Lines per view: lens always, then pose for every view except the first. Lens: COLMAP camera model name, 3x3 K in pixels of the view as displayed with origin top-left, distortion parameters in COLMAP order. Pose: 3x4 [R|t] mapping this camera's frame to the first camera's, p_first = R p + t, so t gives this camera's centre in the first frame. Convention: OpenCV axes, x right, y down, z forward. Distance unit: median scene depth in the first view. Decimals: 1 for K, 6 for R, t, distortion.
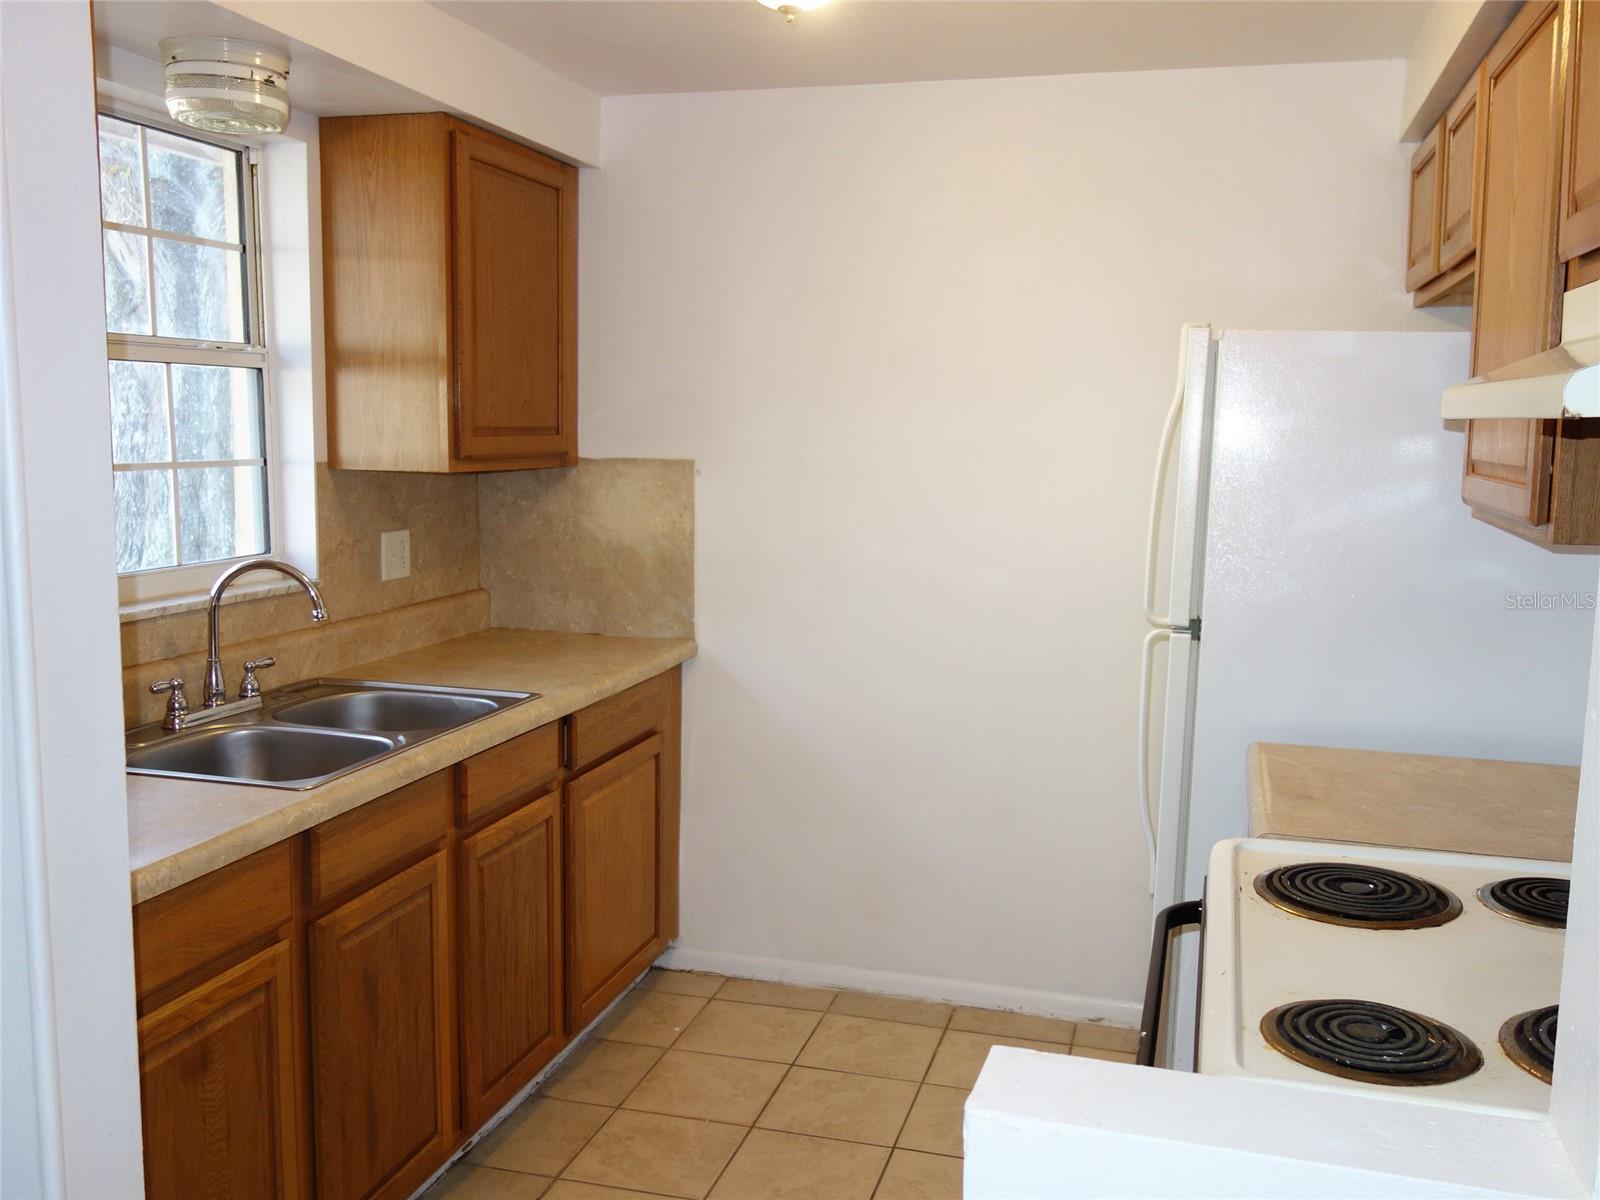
lens RADIAL K [[1433.0, 0, 803.8], [0, 1433.0, 607.1], [0, 0, 1]] dist [0.011965, -0.010511]
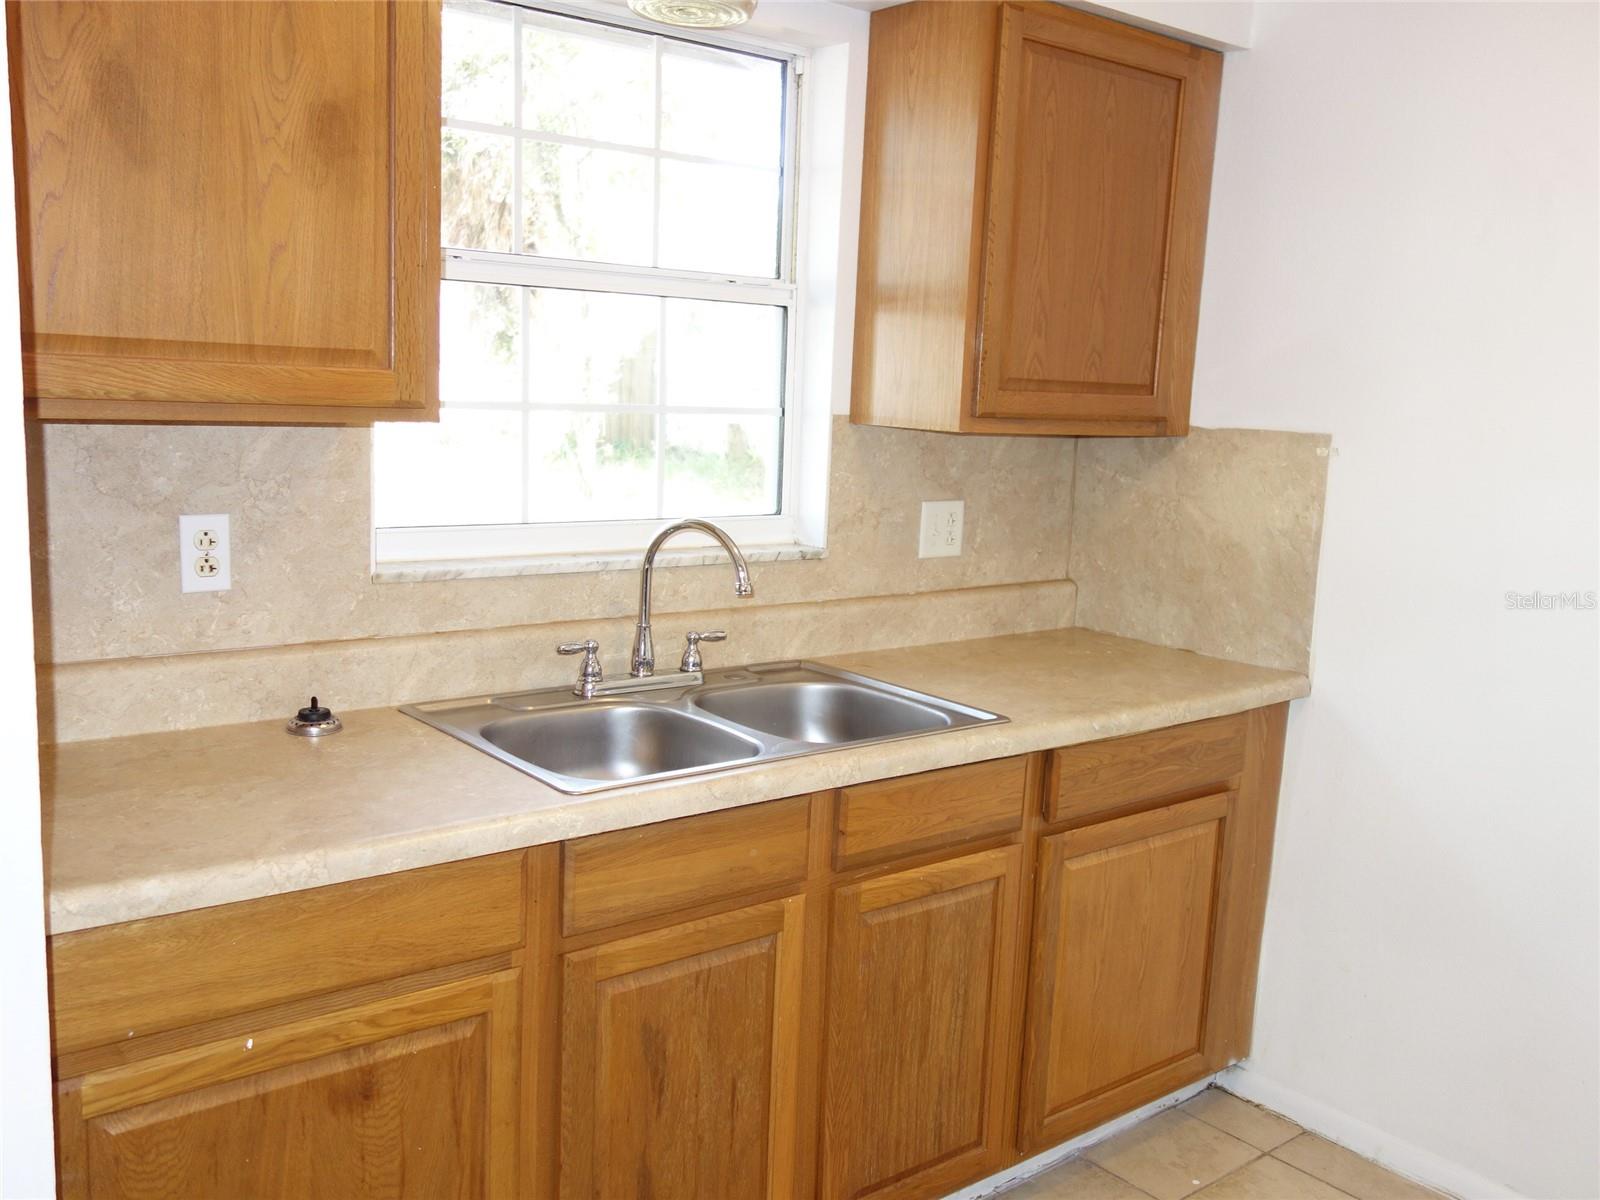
lens RADIAL K [[1433.0, 0, 803.8], [0, 1433.0, 607.1], [0, 0, 1]] dist [0.011965, -0.010511]
pose [[0.815493, 0.111703, -0.567886, 0.150241], [-0.105224, 0.993461, 0.044310, -0.020893], [0.569122, 0.023621, 0.821914, 0.270319]]
